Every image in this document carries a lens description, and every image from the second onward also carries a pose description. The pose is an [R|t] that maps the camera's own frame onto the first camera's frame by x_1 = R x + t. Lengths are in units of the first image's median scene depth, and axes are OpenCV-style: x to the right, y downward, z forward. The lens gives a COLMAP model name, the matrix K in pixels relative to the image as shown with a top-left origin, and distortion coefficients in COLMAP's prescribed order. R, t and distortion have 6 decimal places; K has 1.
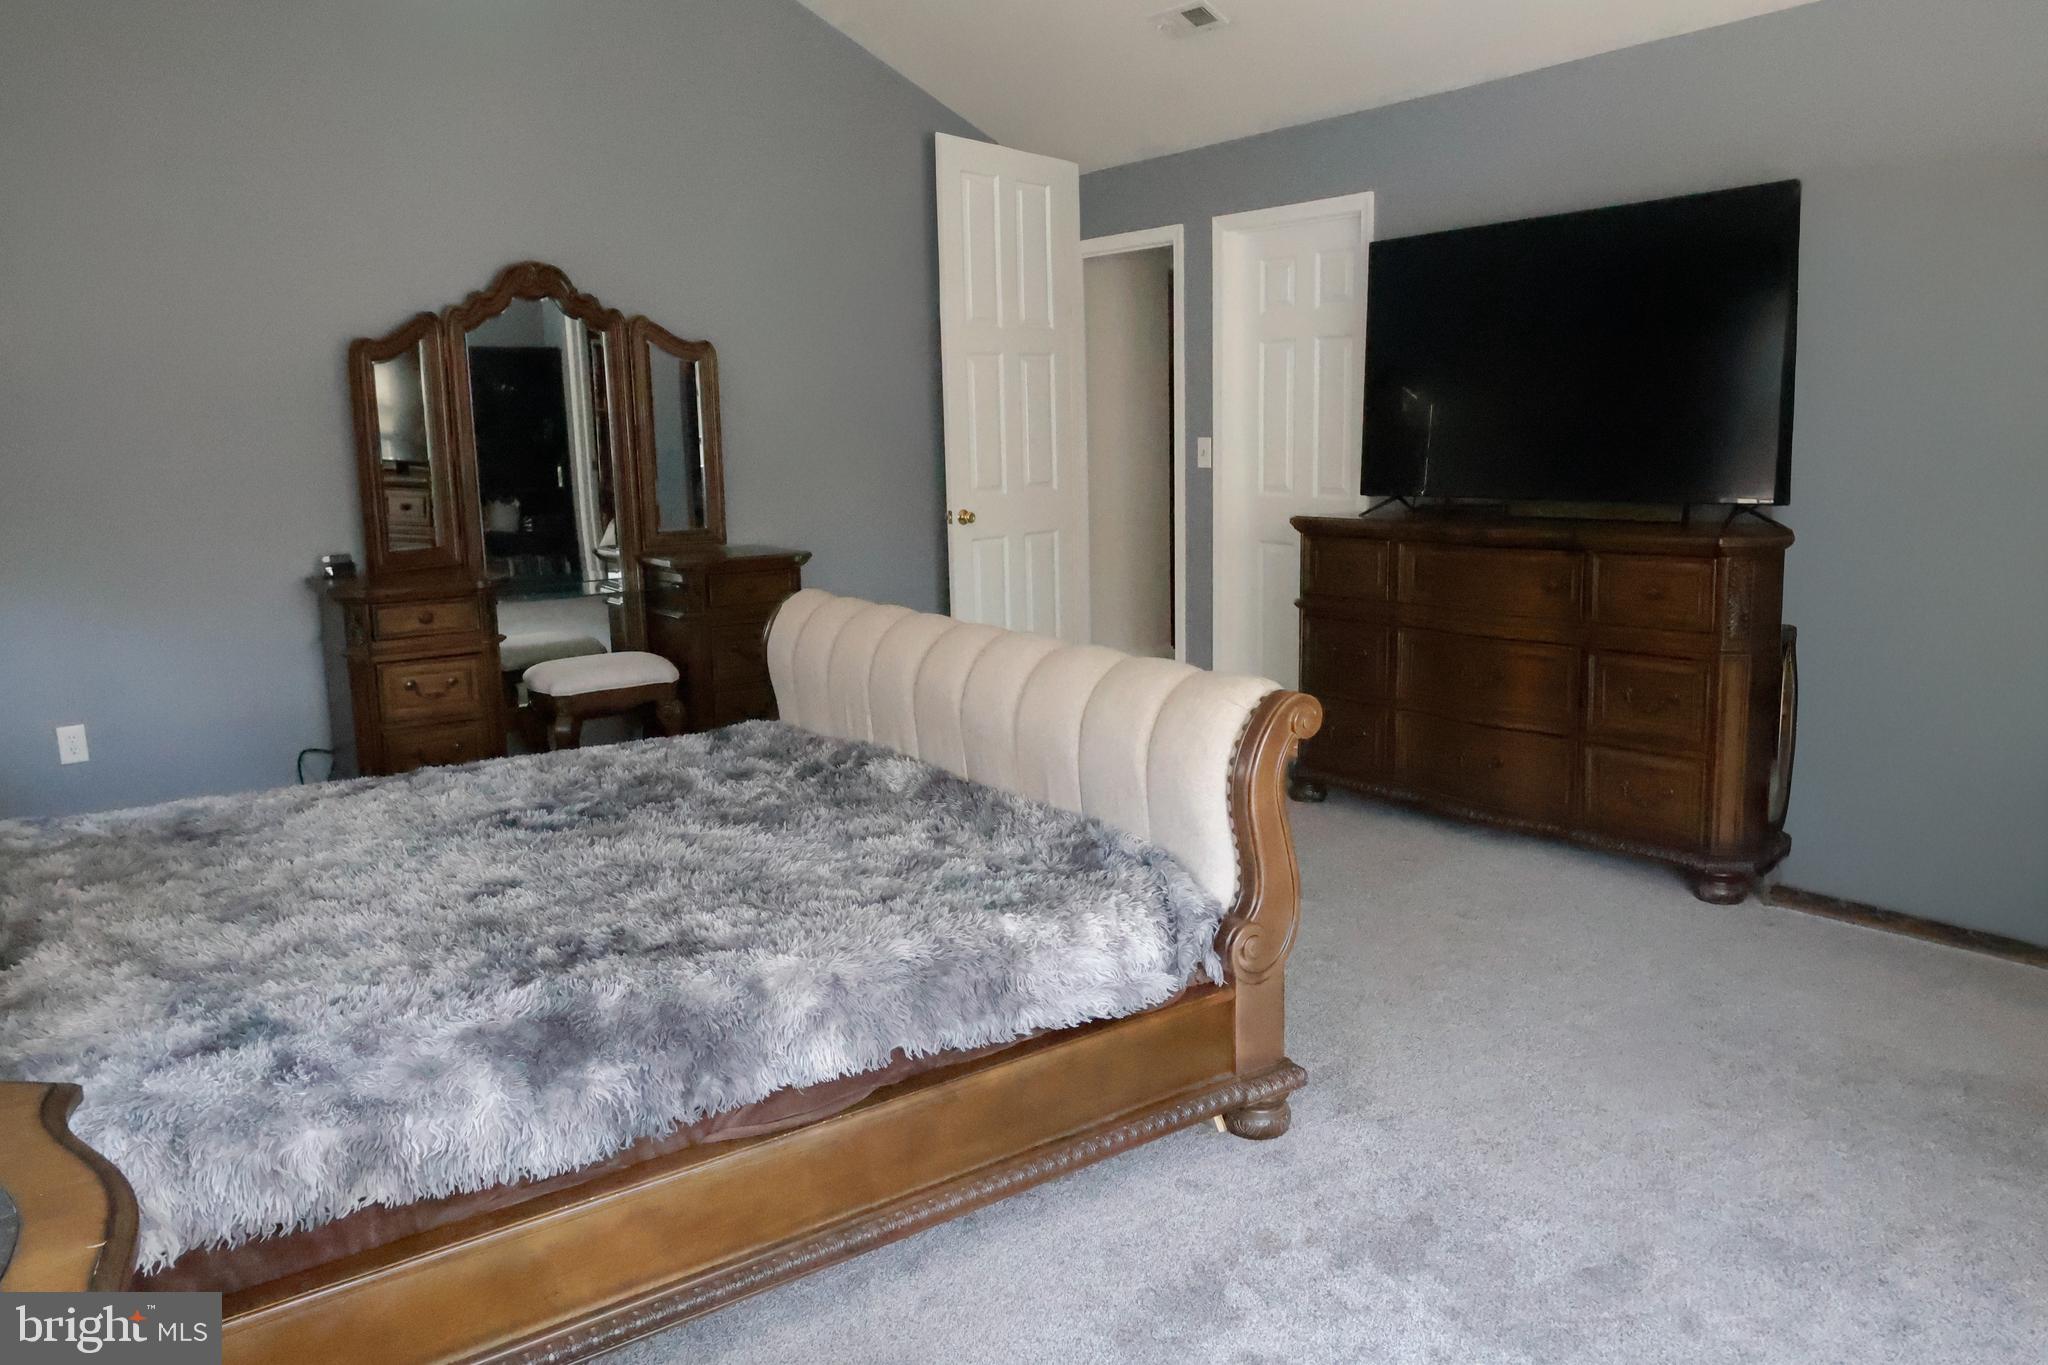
lens RADIAL K [[1516.9, 0, 1024.0], [0, 1516.9, 682.5], [0, 0, 1]] dist [-0.008794, 0.001733]
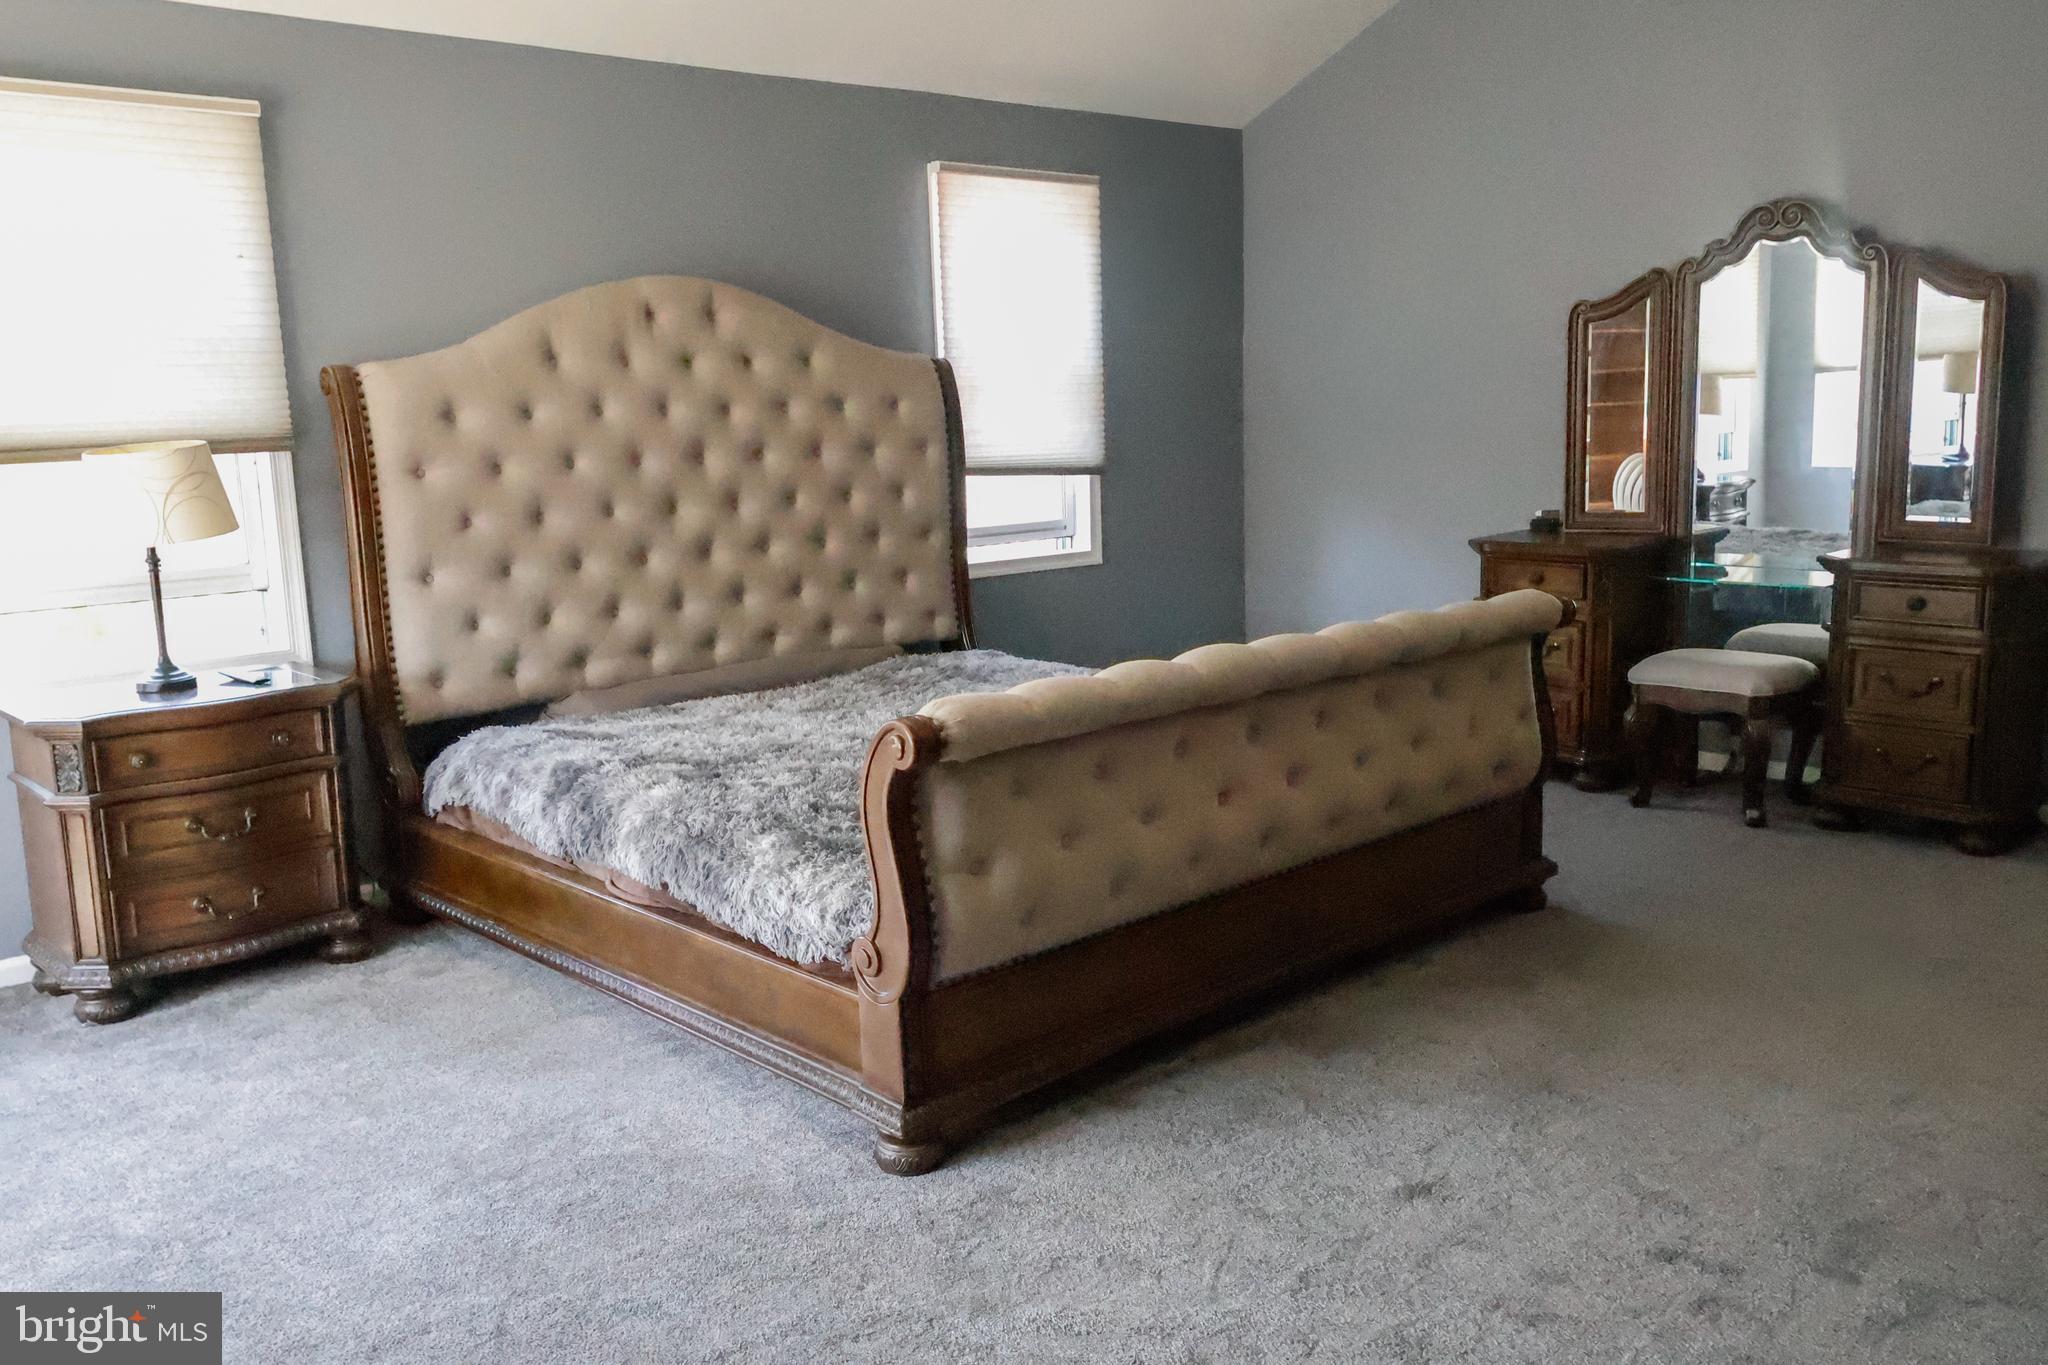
lens RADIAL K [[1668.6, 0, 1024.0], [0, 1668.6, 682.5], [0, 0, 1]] dist [0.010535, -0.001232]
pose [[0.115416, 0.176628, -0.977487, 1.280915], [-0.143653, 0.976686, 0.159522, -0.205154], [0.982875, 0.122008, 0.138098, 0.993534]]
